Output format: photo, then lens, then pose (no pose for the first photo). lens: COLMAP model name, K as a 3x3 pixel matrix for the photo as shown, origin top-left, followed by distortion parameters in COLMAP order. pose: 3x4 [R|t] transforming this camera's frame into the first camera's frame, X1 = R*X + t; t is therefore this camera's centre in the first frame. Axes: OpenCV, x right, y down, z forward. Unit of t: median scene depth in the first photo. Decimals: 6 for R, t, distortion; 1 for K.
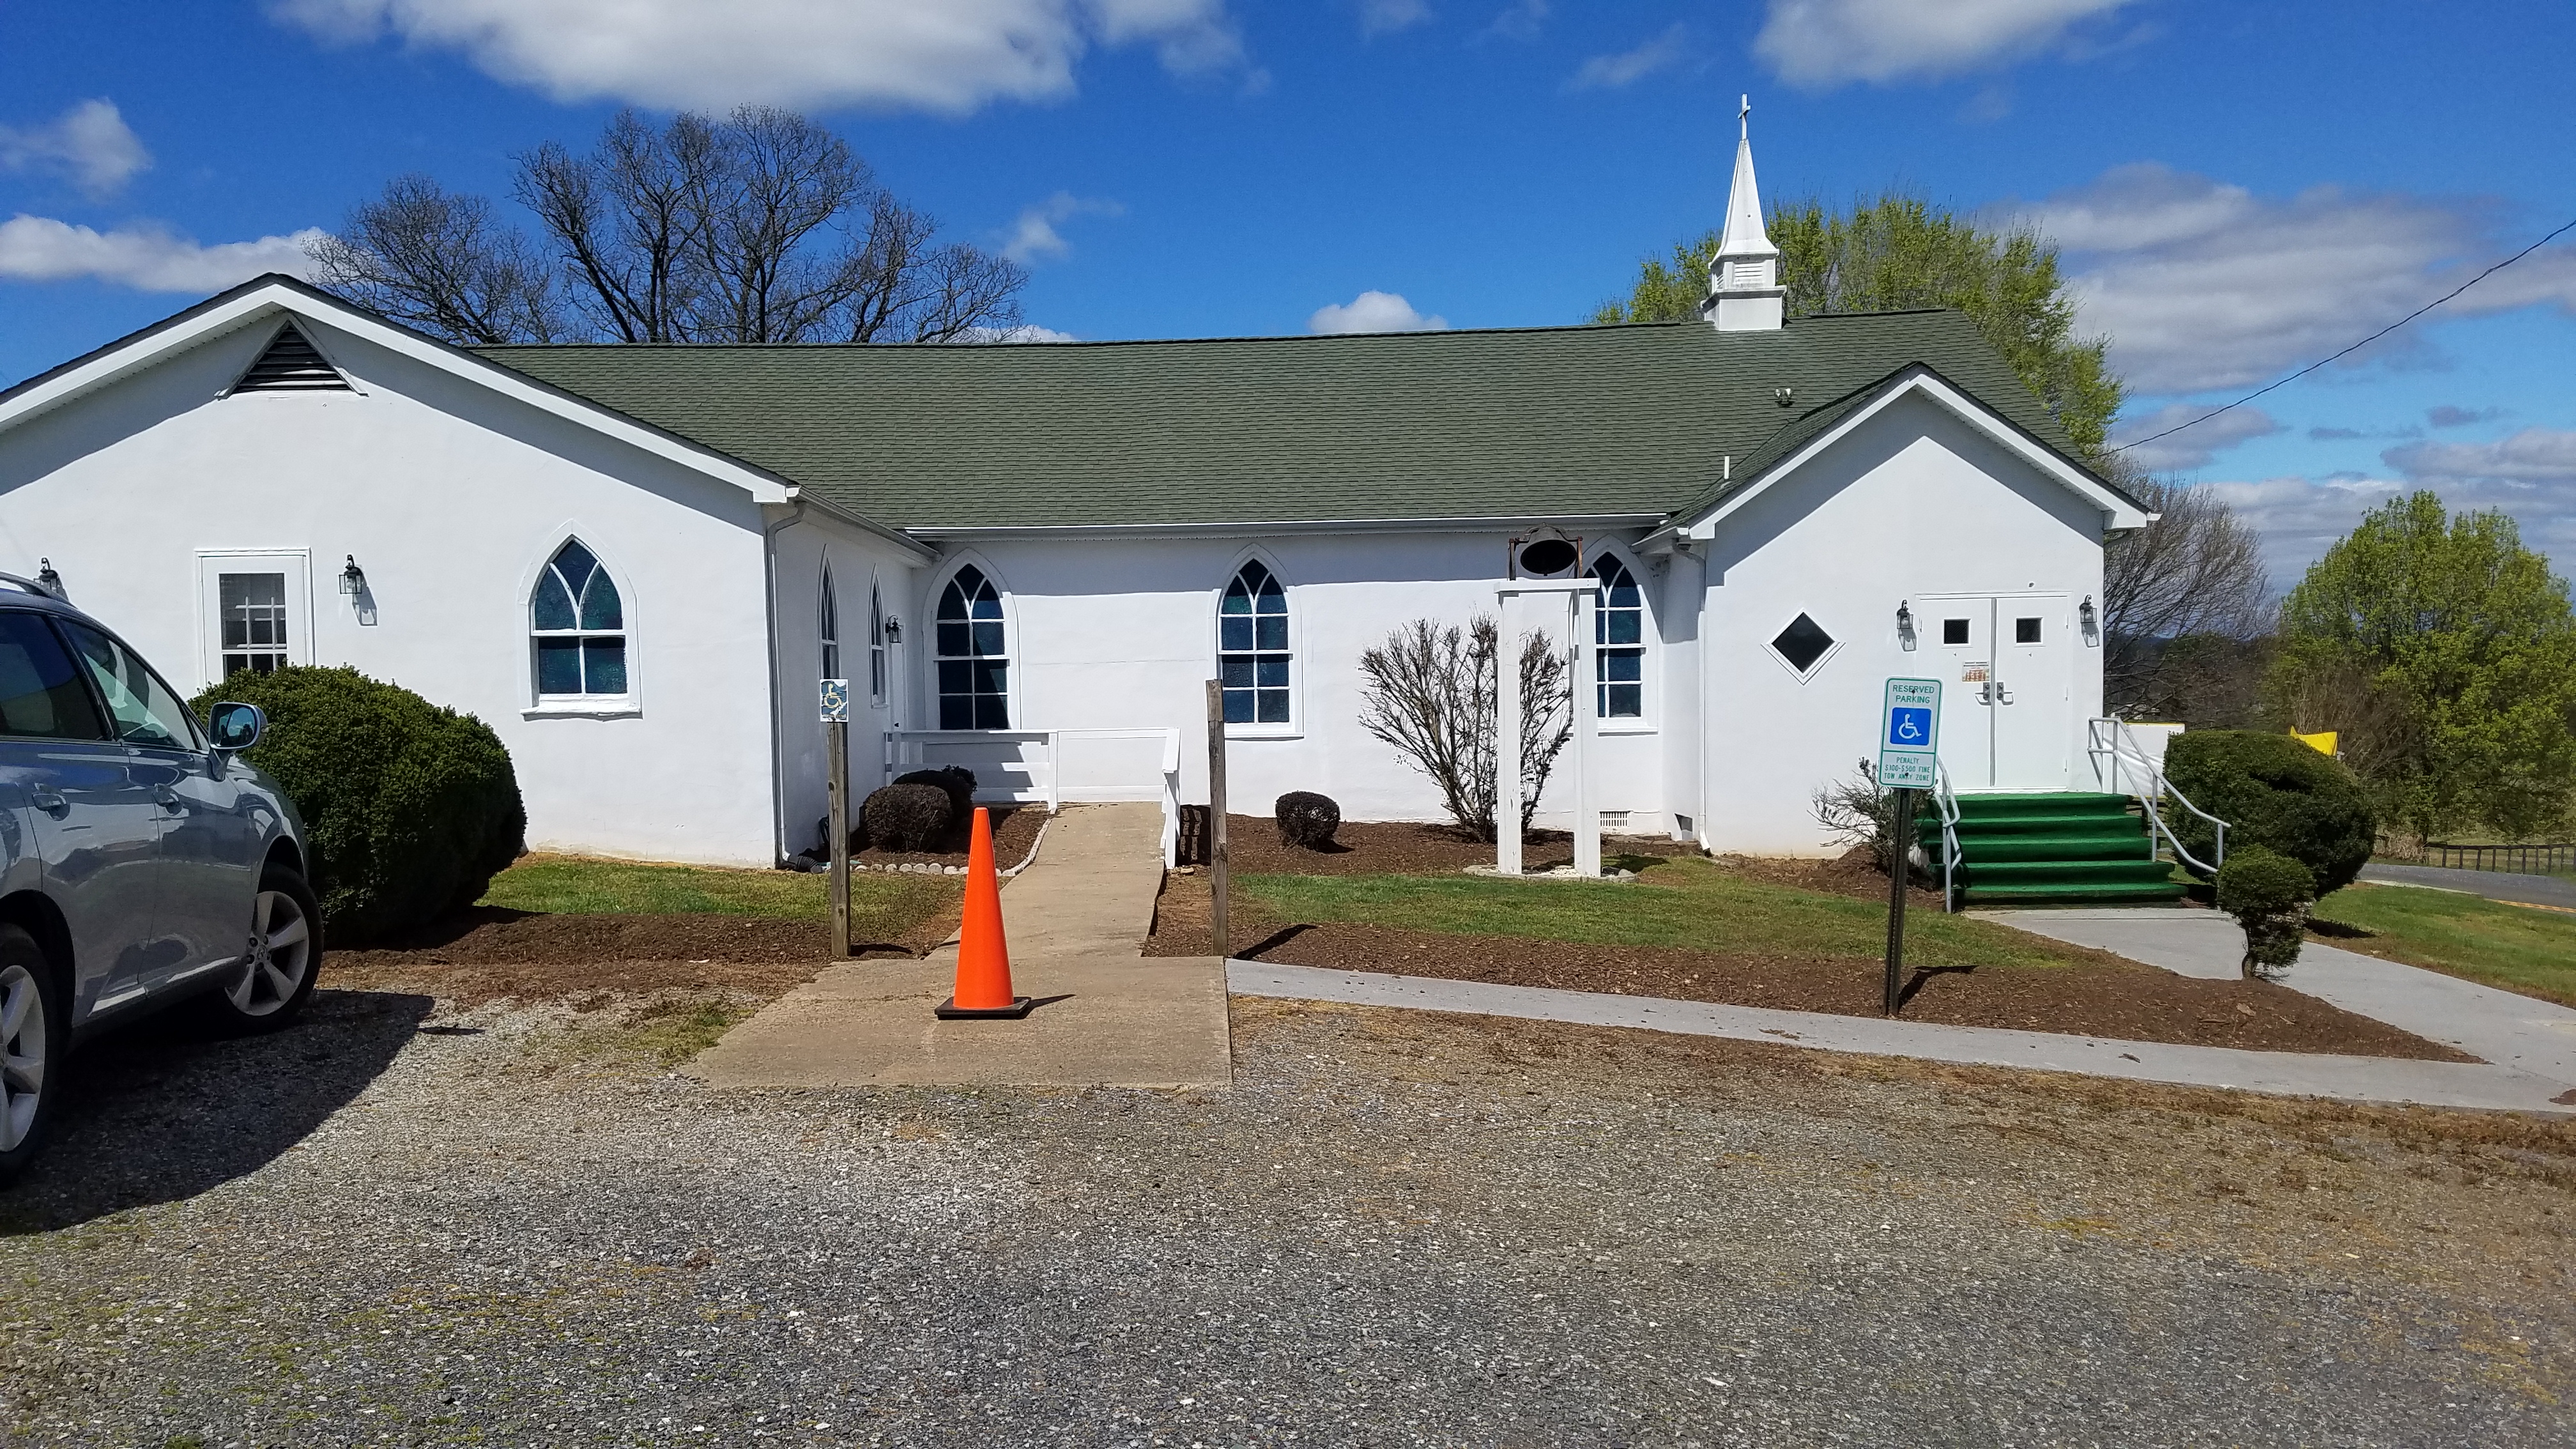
lens RADIAL K [[1924.1, 0, 1288.5], [0, 1924.1, 841.3], [0, 0, 1]] dist [0.216424, -0.370294]
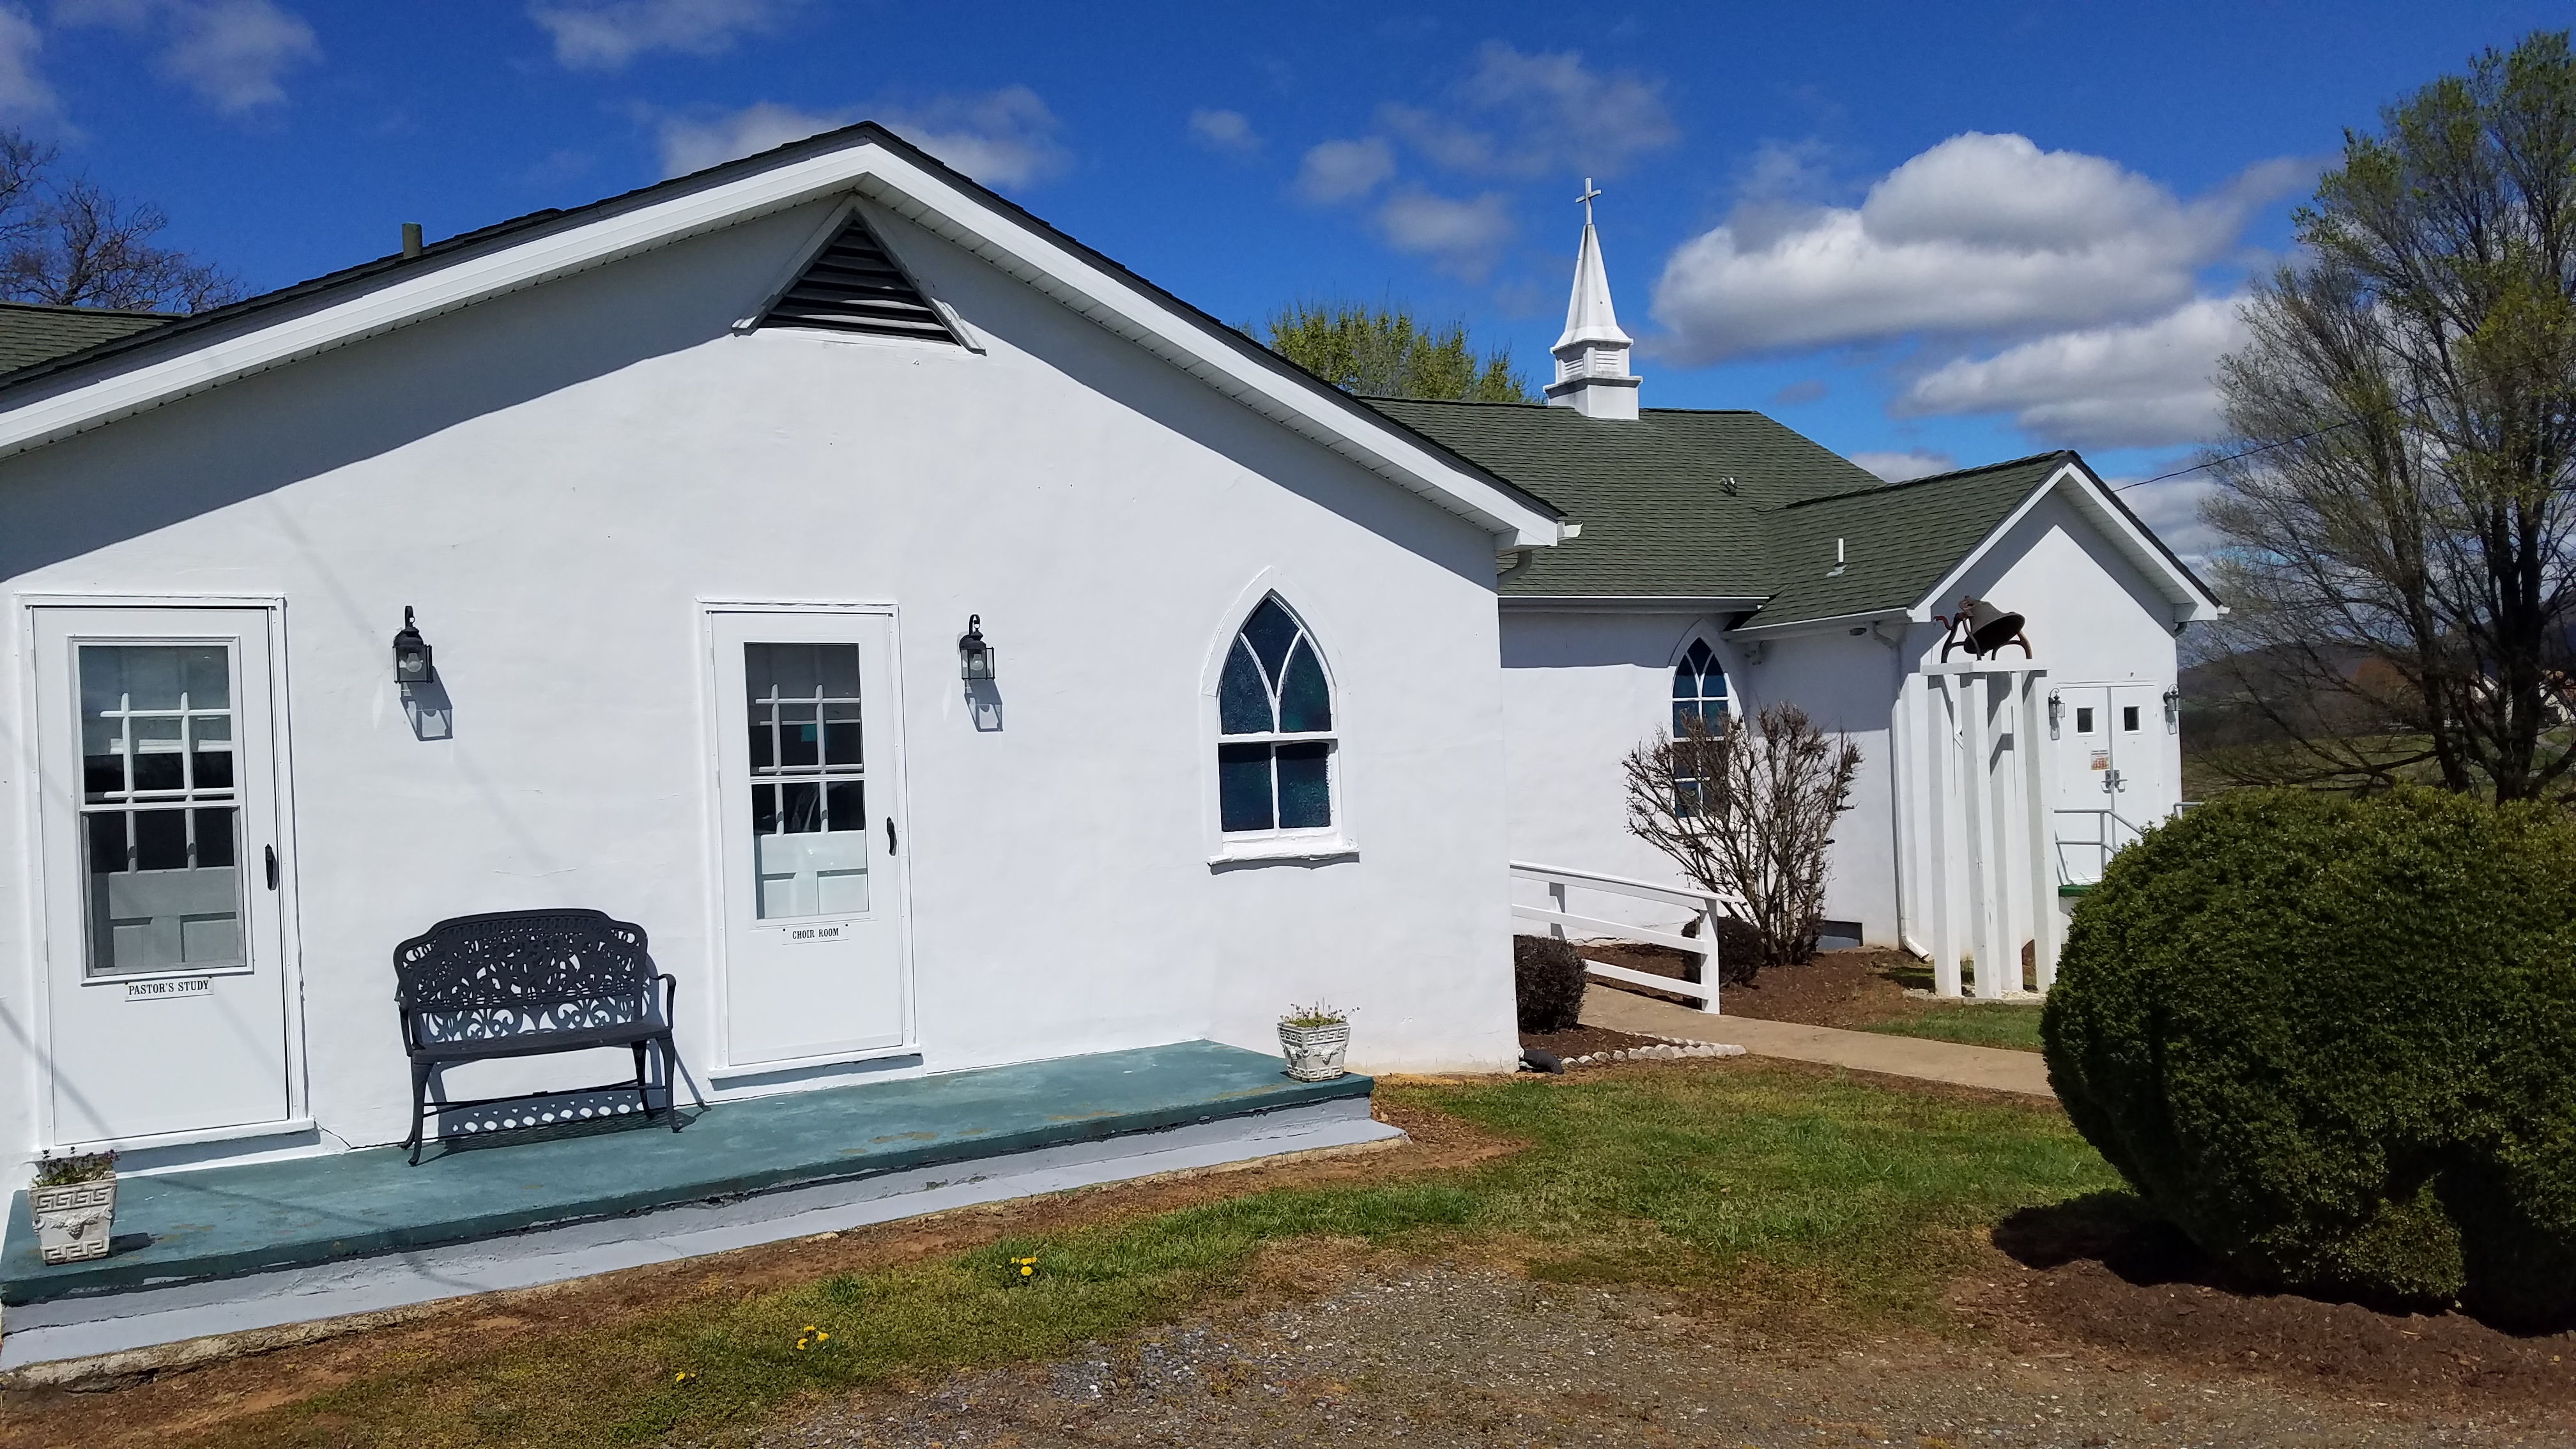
lens RADIAL K [[1924.1, 0, 1288.5], [0, 1924.1, 841.3], [0, 0, 1]] dist [0.216424, -0.370294]
pose [[0.870584, -0.039683, 0.490417, -0.673598], [0.065956, 0.997158, -0.036398, -0.047357], [-0.487579, 0.064033, 0.870728, 0.438382]]
